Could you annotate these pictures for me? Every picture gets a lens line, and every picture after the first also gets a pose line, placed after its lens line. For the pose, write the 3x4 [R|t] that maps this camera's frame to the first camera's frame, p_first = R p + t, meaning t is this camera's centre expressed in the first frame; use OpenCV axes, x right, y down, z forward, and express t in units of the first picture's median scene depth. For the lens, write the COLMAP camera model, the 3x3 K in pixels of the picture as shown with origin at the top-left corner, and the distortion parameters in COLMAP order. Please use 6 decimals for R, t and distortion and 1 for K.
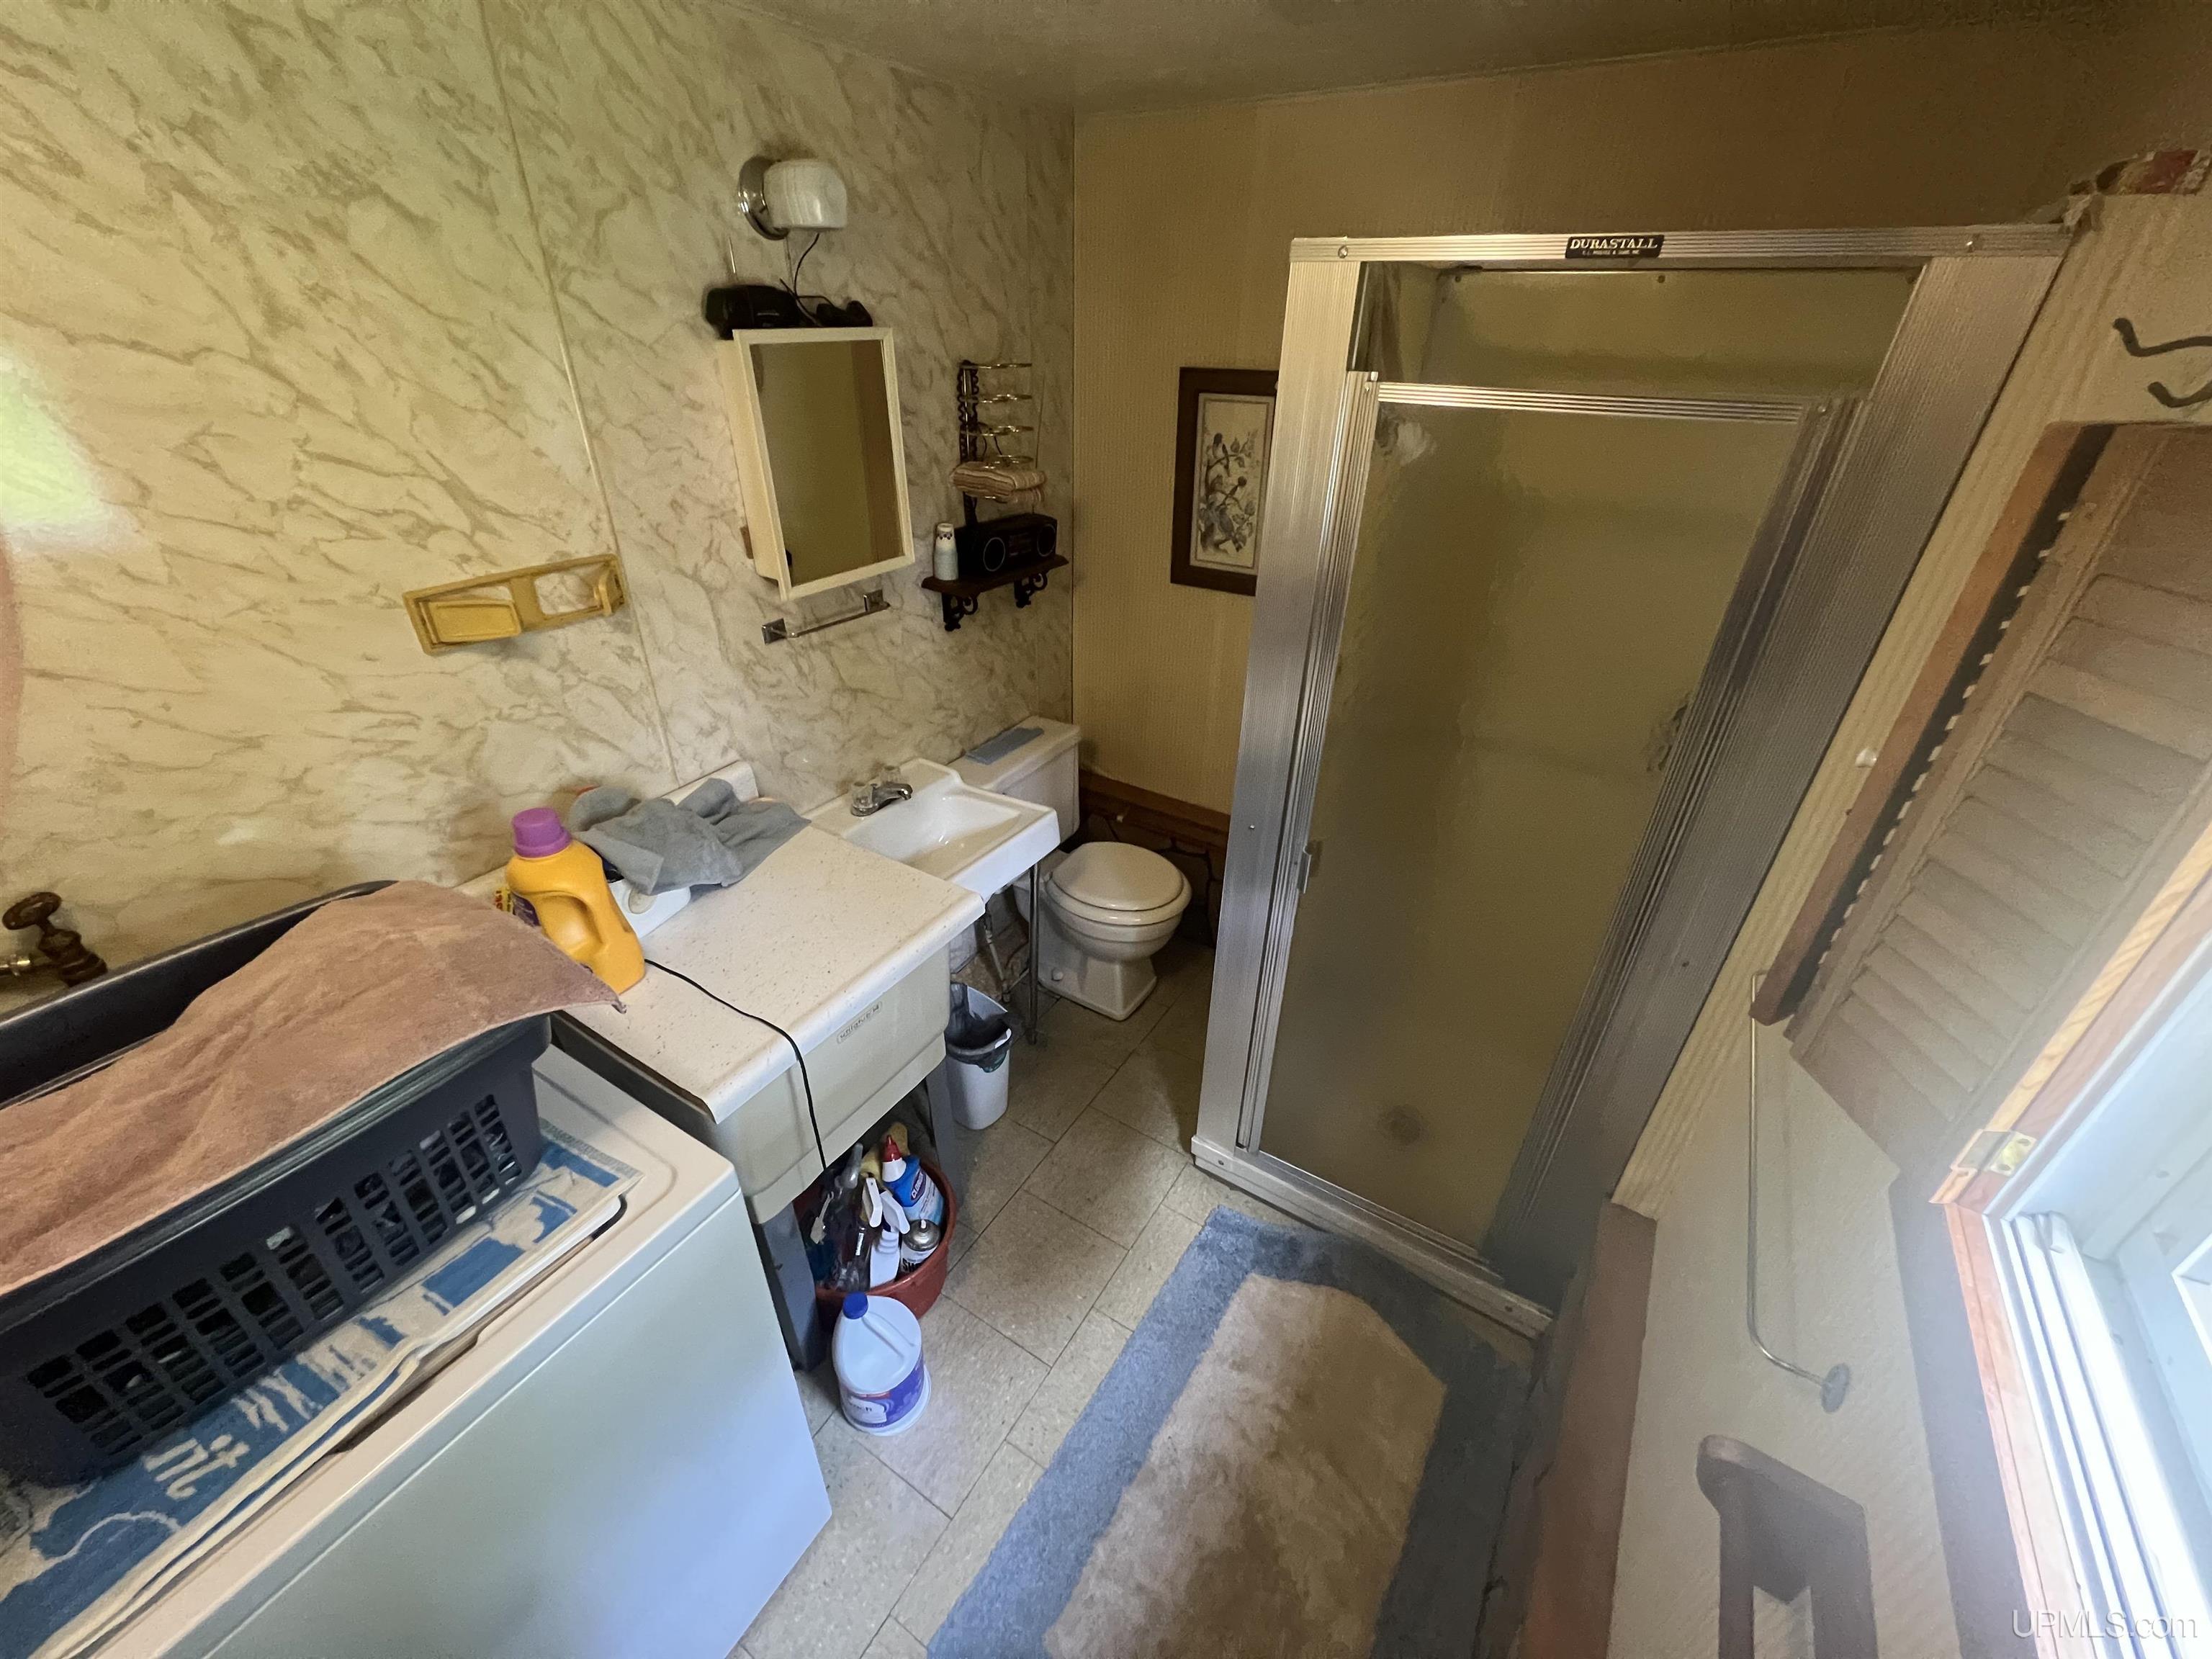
lens RADIAL K [[886.6, 0, 1102.3], [0, 886.6, 832.1], [0, 0, 1]] dist [-0.001143, -0.000518]
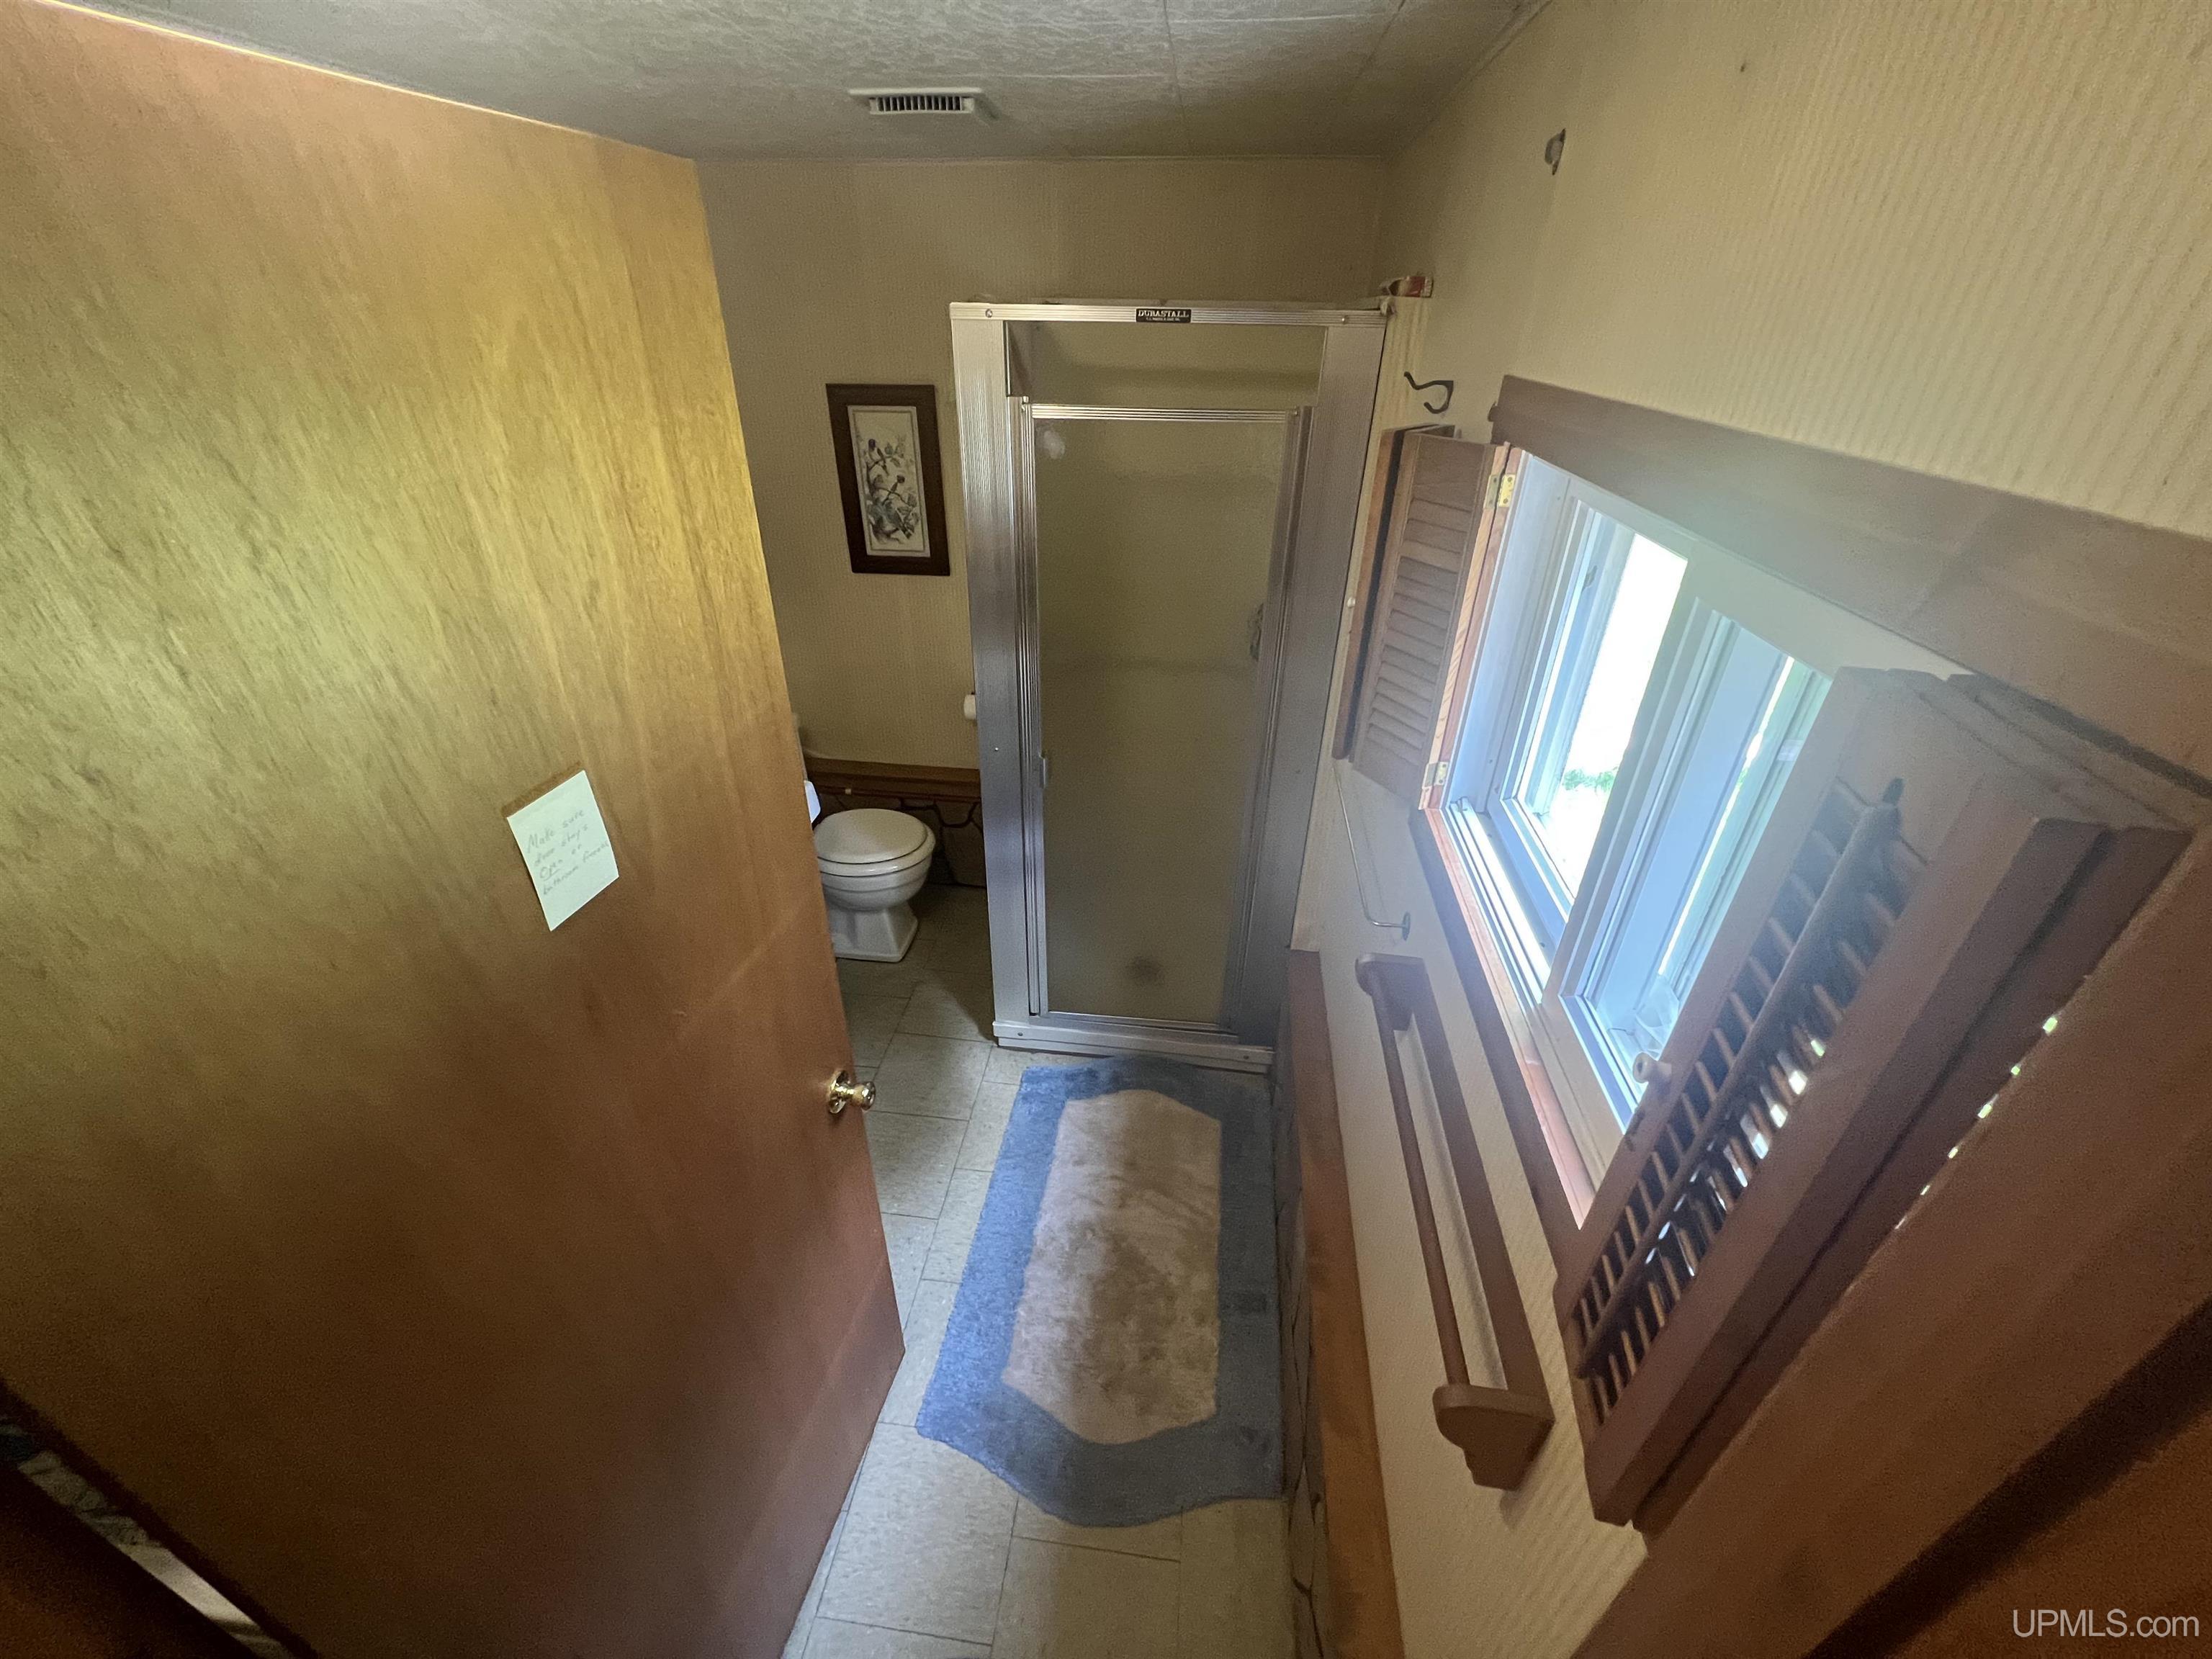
lens RADIAL K [[876.5, 0, 1105.3], [0, 876.5, 826.5], [0, 0, 1]] dist [-0.000054, 0.000185]
pose [[0.903639, -0.227771, 0.362707, -0.149854], [0.222595, 0.973266, 0.056618, 0.057094], [-0.365906, 0.029575, 0.930182, -0.199641]]
